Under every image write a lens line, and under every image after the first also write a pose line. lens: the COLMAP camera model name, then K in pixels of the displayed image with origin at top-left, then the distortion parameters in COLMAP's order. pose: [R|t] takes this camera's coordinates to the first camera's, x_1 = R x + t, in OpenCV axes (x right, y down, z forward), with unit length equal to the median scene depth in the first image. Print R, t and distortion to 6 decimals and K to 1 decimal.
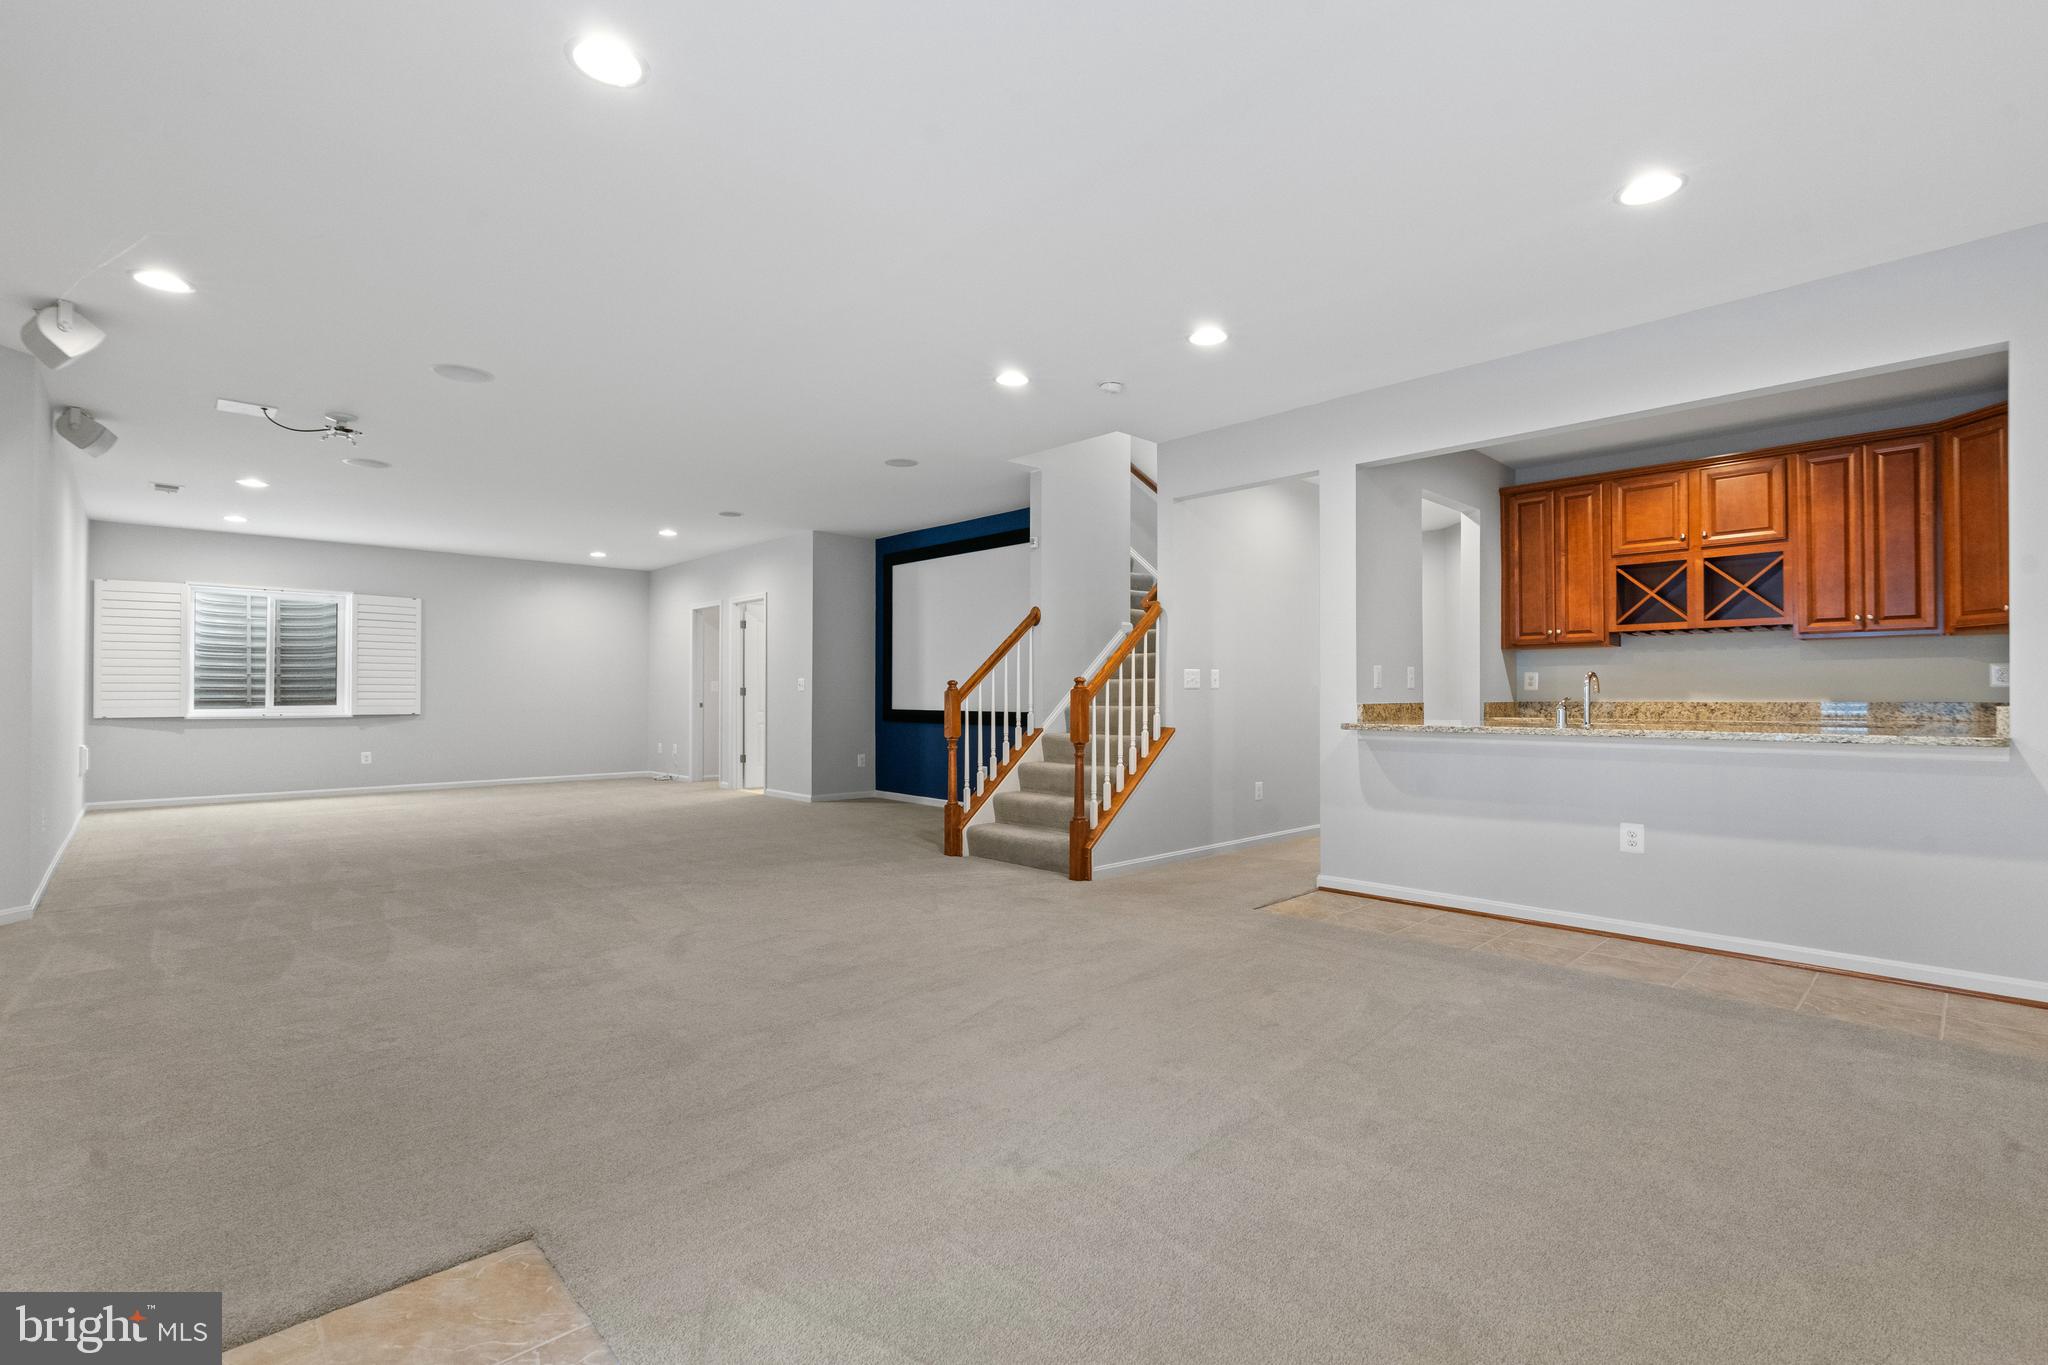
lens RADIAL K [[915.8, 0, 1028.5], [0, 915.8, 679.6], [0, 0, 1]] dist [-0.006804, 0.000476]
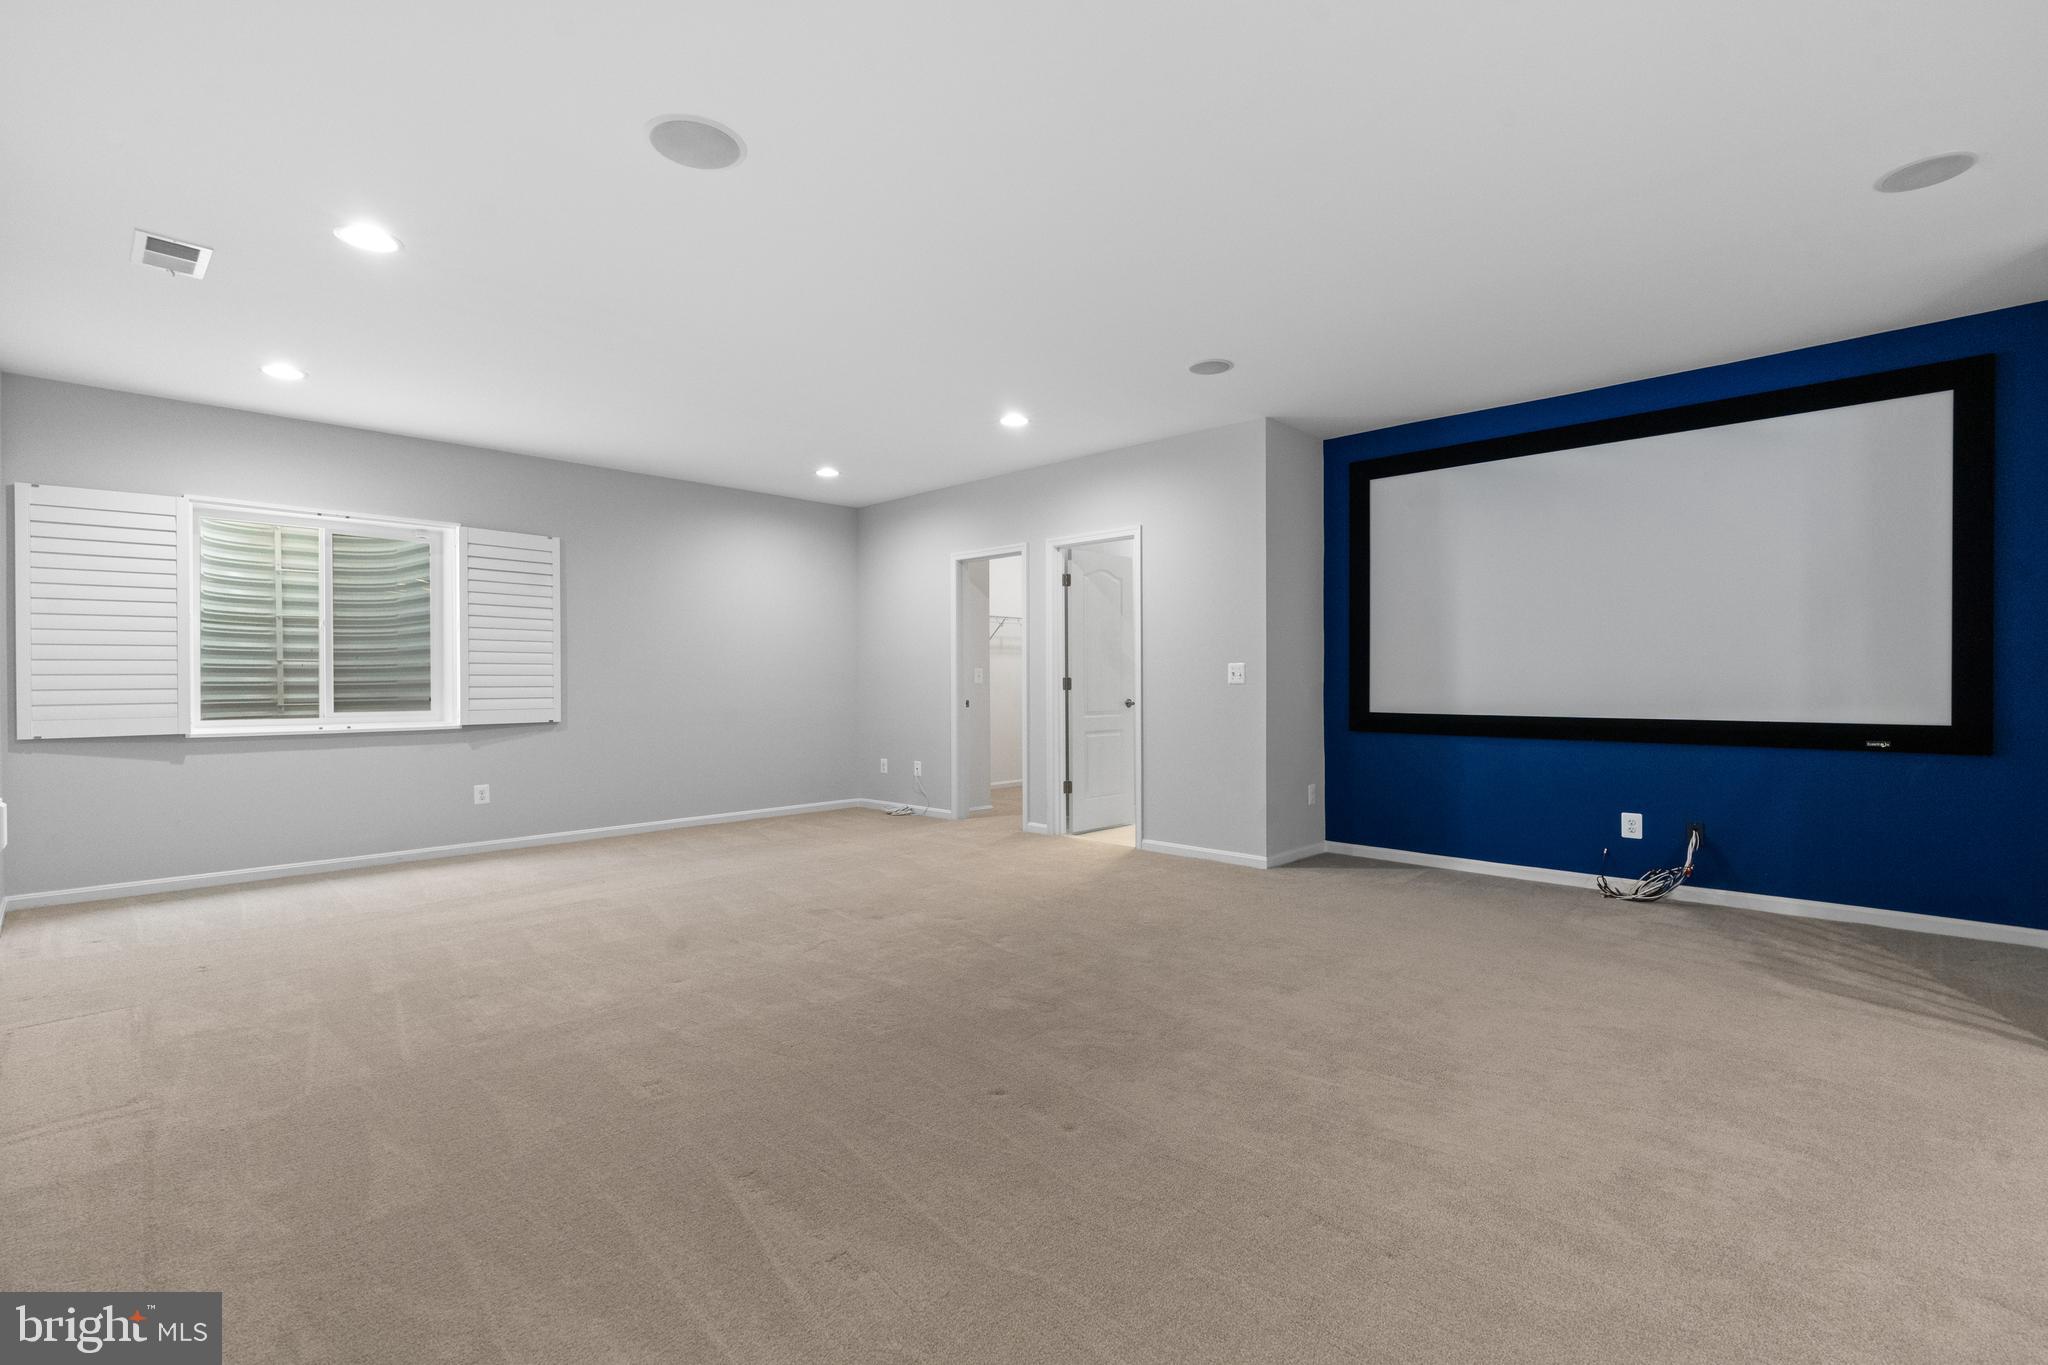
lens RADIAL K [[925.8, 0, 1034.4], [0, 925.8, 679.9], [0, 0, 1]] dist [0.003431, 0.001241]
pose [[0.999485, -0.004823, 0.031733, -0.378848], [0.004356, 0.999881, 0.014782, 0.000169], [-0.031801, -0.014636, 0.999387, 0.367591]]
